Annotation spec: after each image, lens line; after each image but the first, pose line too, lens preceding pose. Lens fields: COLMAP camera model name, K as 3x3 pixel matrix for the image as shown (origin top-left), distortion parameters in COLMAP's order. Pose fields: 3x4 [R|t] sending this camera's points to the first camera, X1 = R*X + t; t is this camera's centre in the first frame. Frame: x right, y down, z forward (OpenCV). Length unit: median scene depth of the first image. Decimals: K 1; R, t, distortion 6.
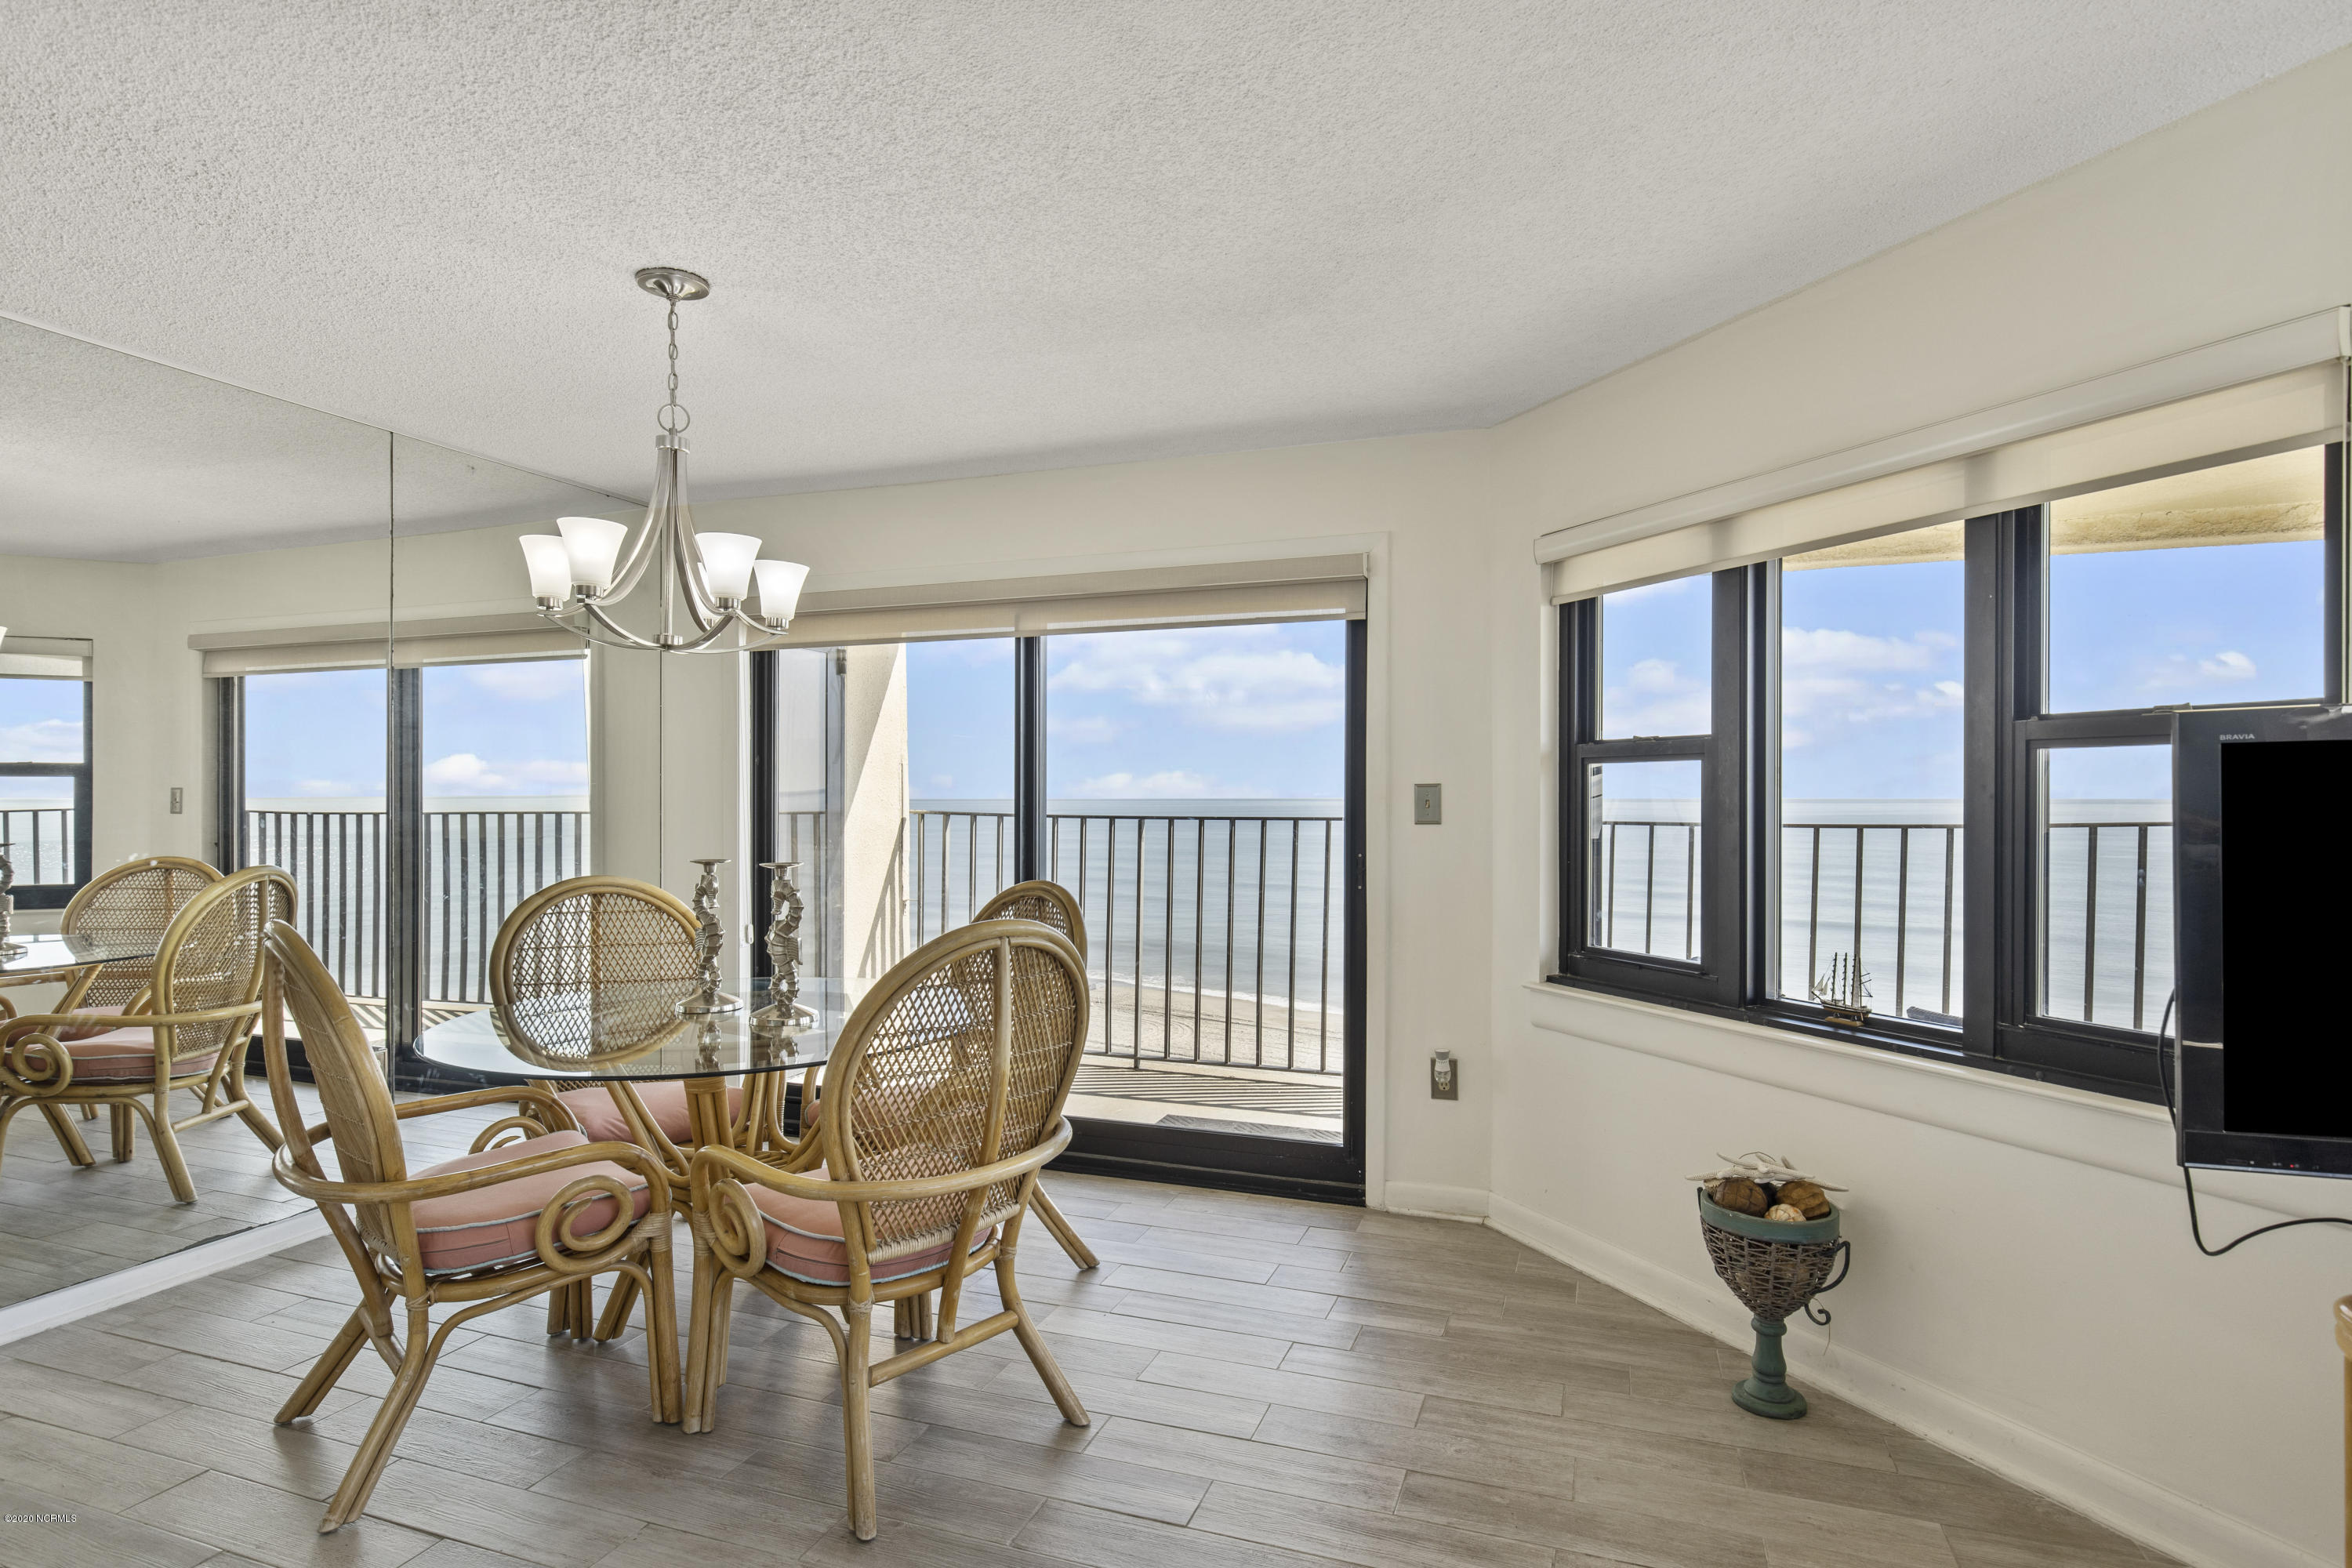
lens RADIAL K [[1223.4, 0, 1168.1], [0, 1223.4, 806.0], [0, 0, 1]] dist [-0.000117, 0.002600]
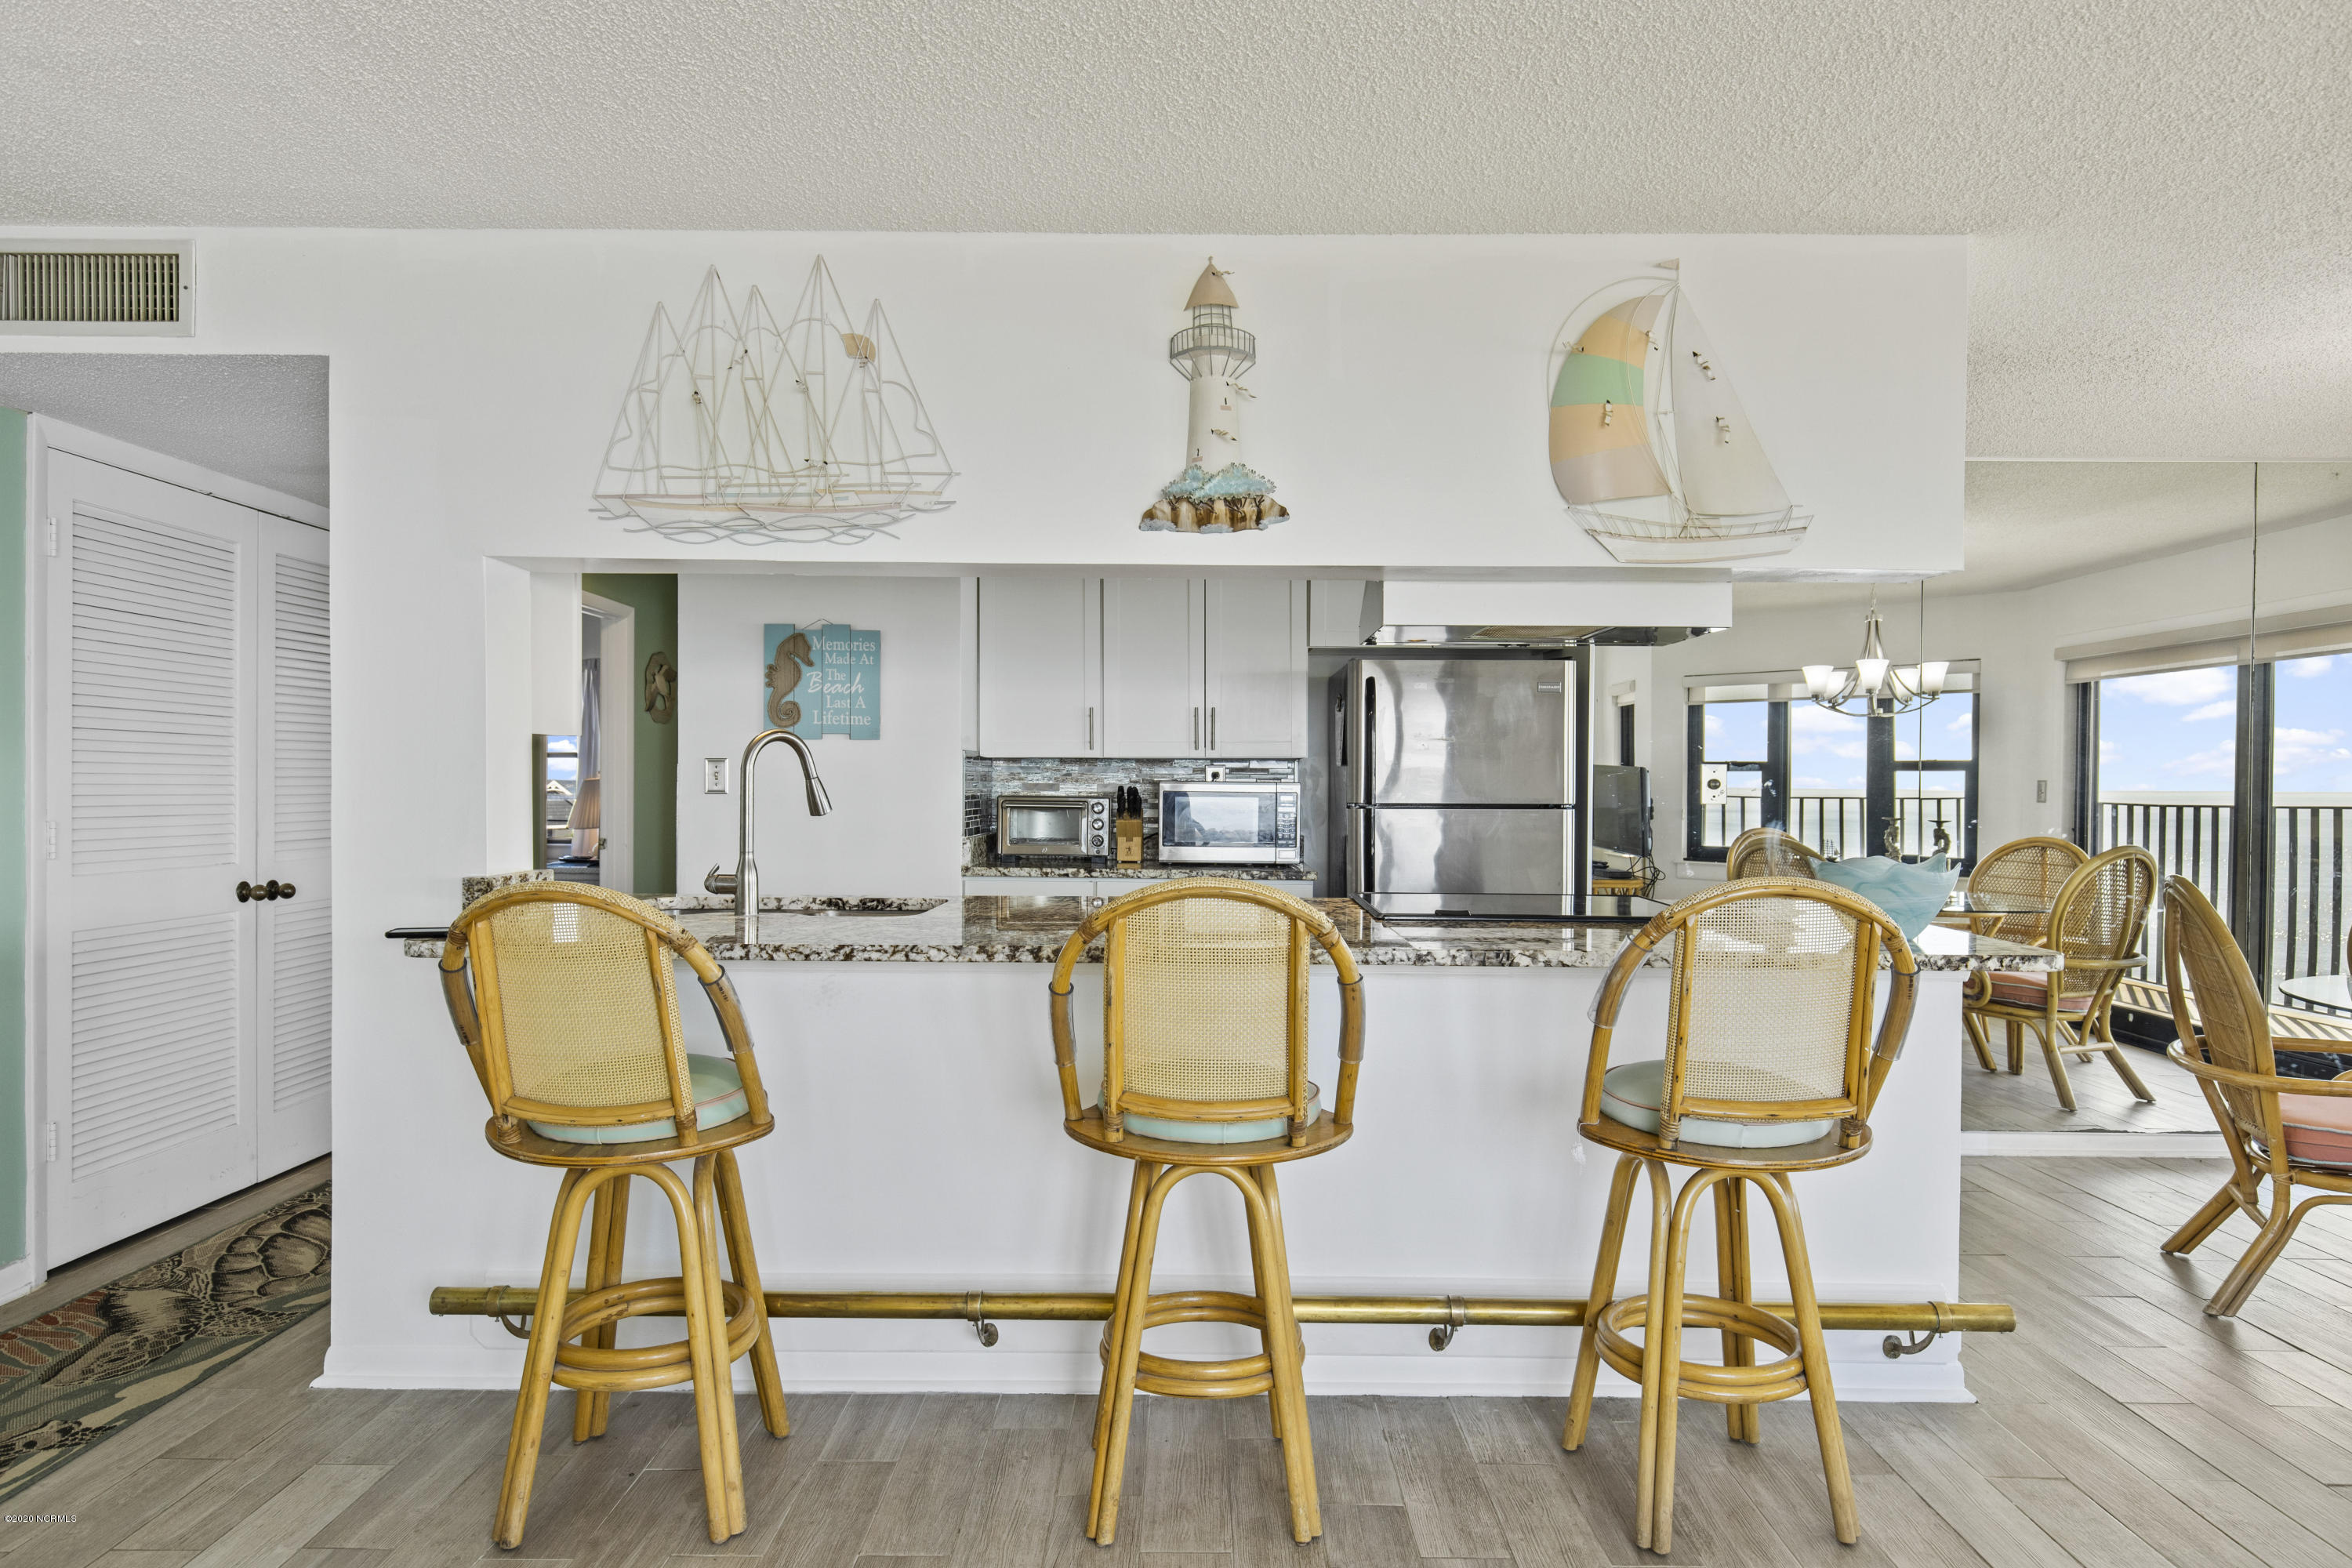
lens RADIAL K [[1369.1, 0, 1171.1], [0, 1369.1, 789.9], [0, 0, 1]] dist [-0.002558, -0.003330]
pose [[0.346310, 0.009004, -0.938077, 0.226538], [-0.015823, 0.999868, 0.003756, 0.004771], [0.937987, 0.013542, 0.346407, -0.416843]]
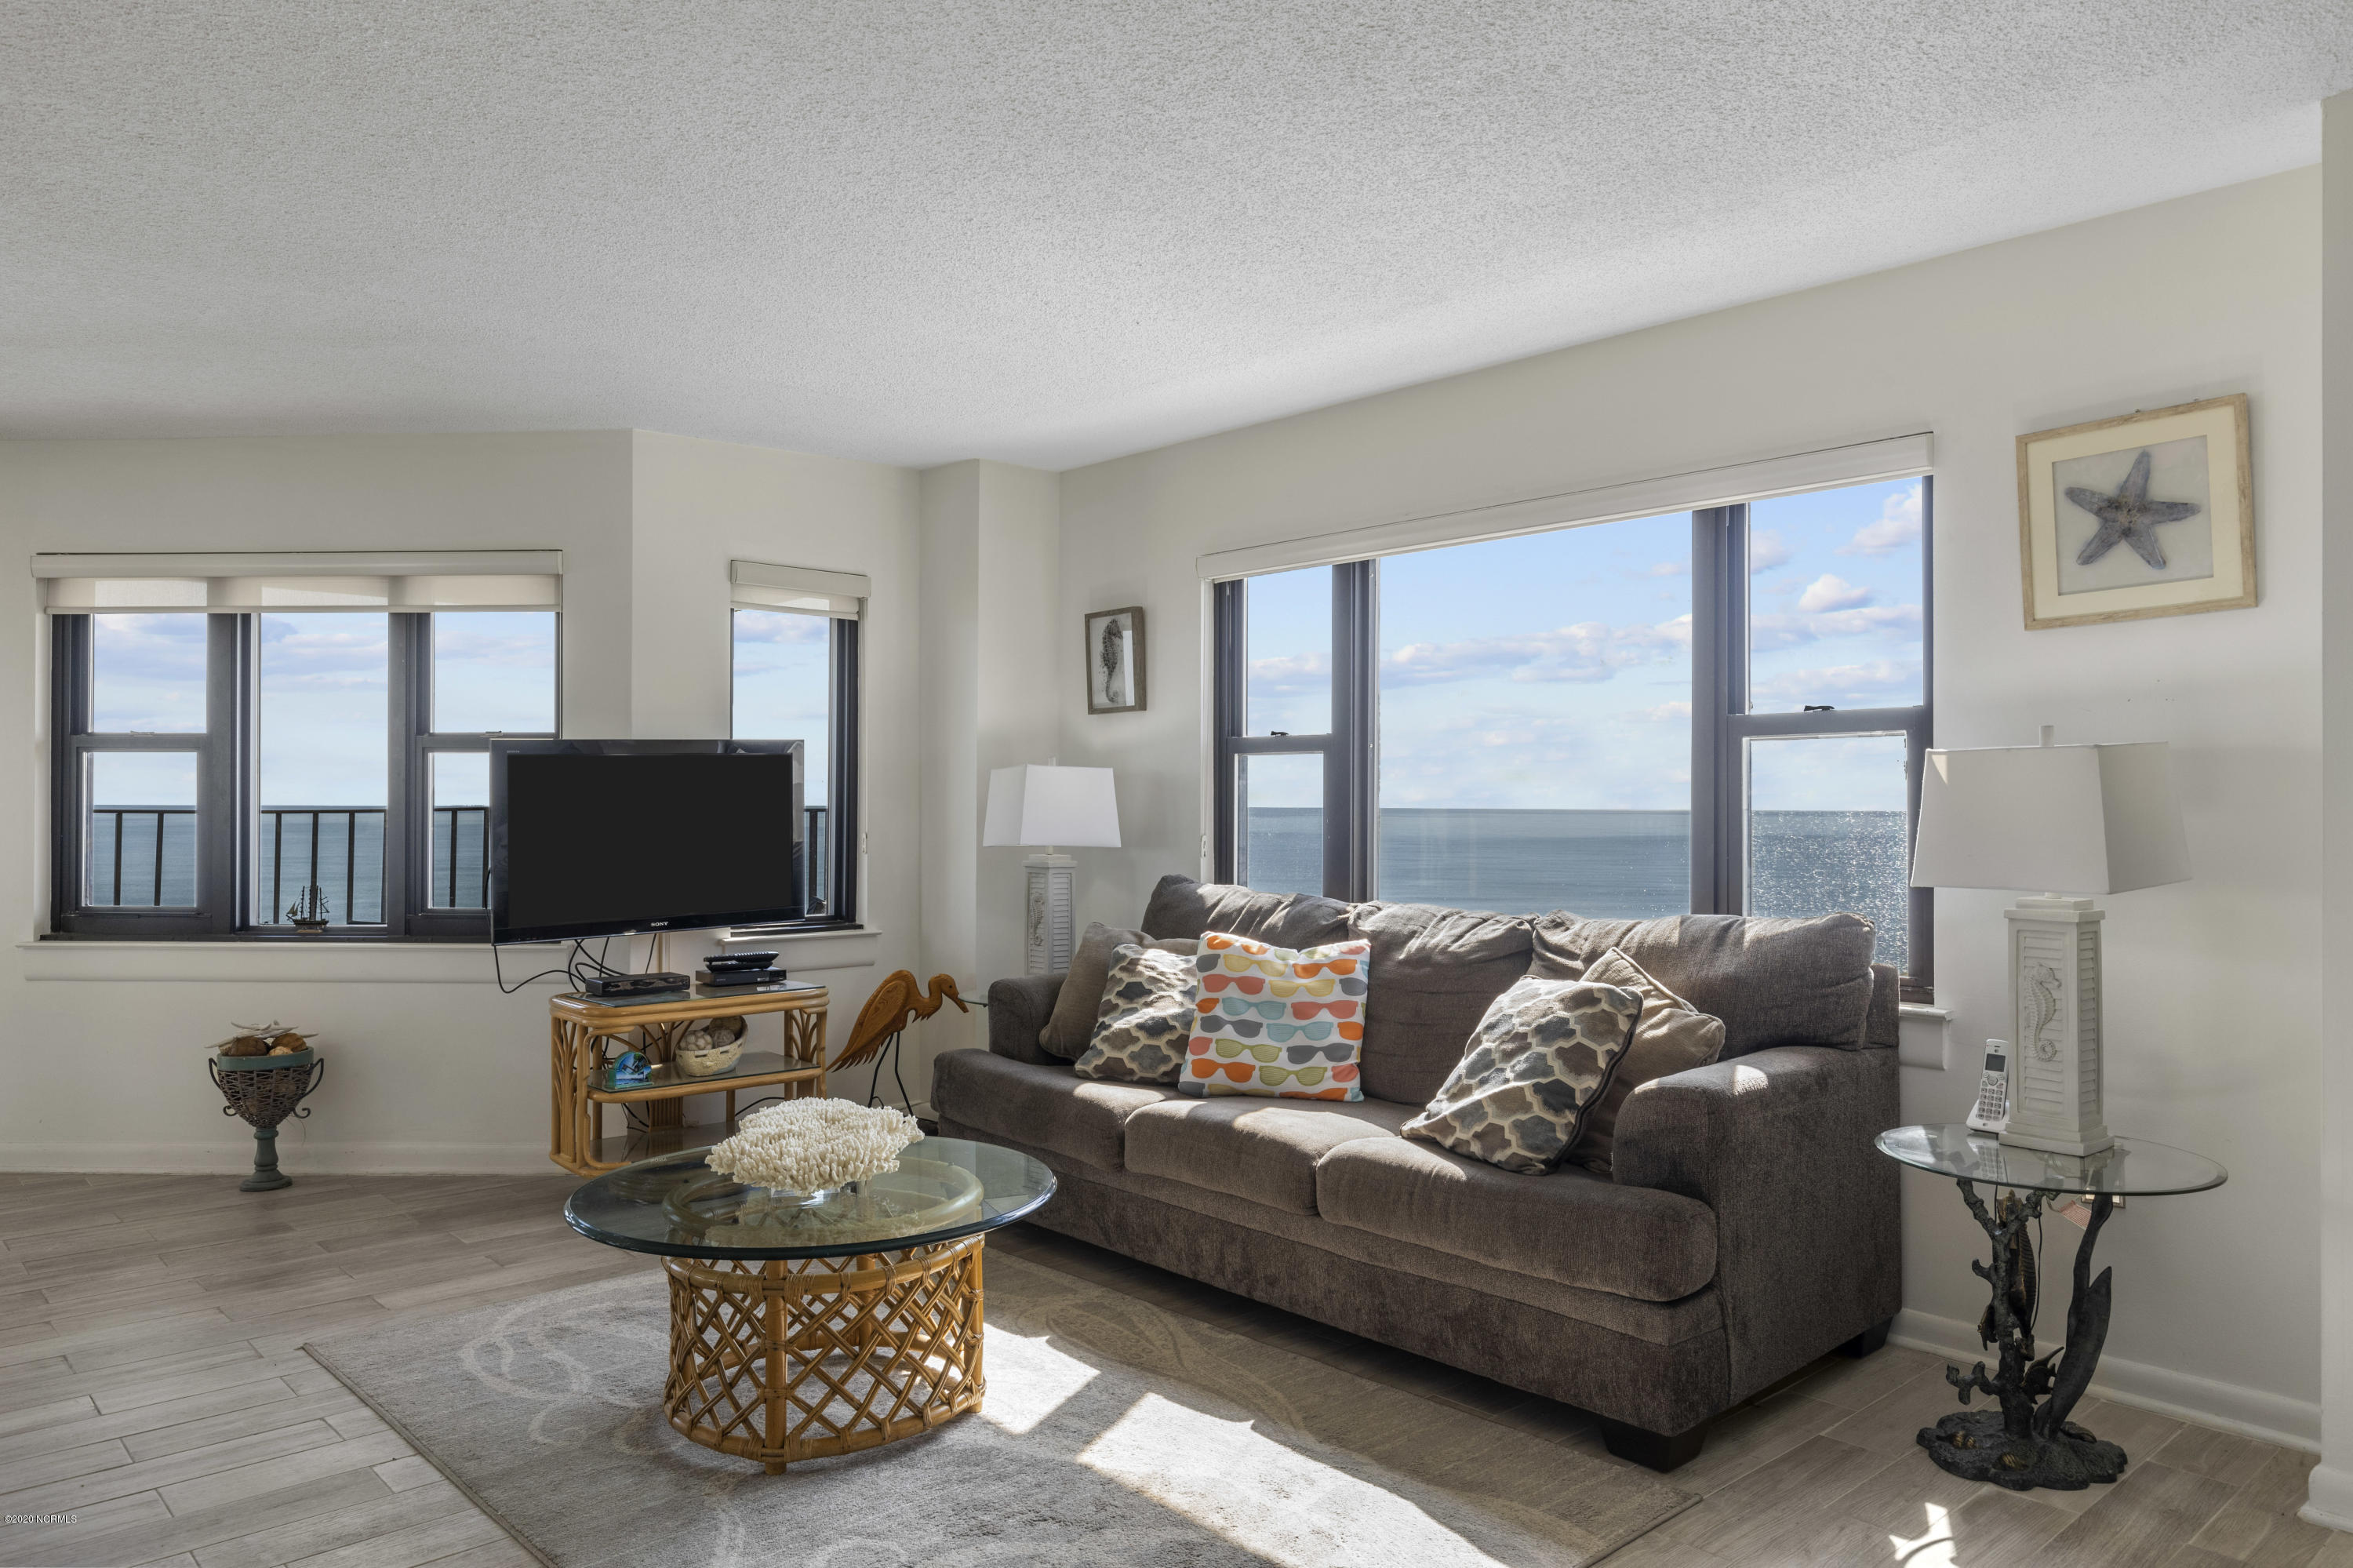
lens RADIAL K [[1563.7, 0, 1179.1], [0, 1563.7, 793.7], [0, 0, 1]] dist [0.002925, -0.006017]
pose [[0.460043, 0.006552, 0.887872, -0.544853], [0.006432, 0.999922, -0.010712, 0.030534], [-0.887873, 0.010639, 0.459965, -0.682875]]
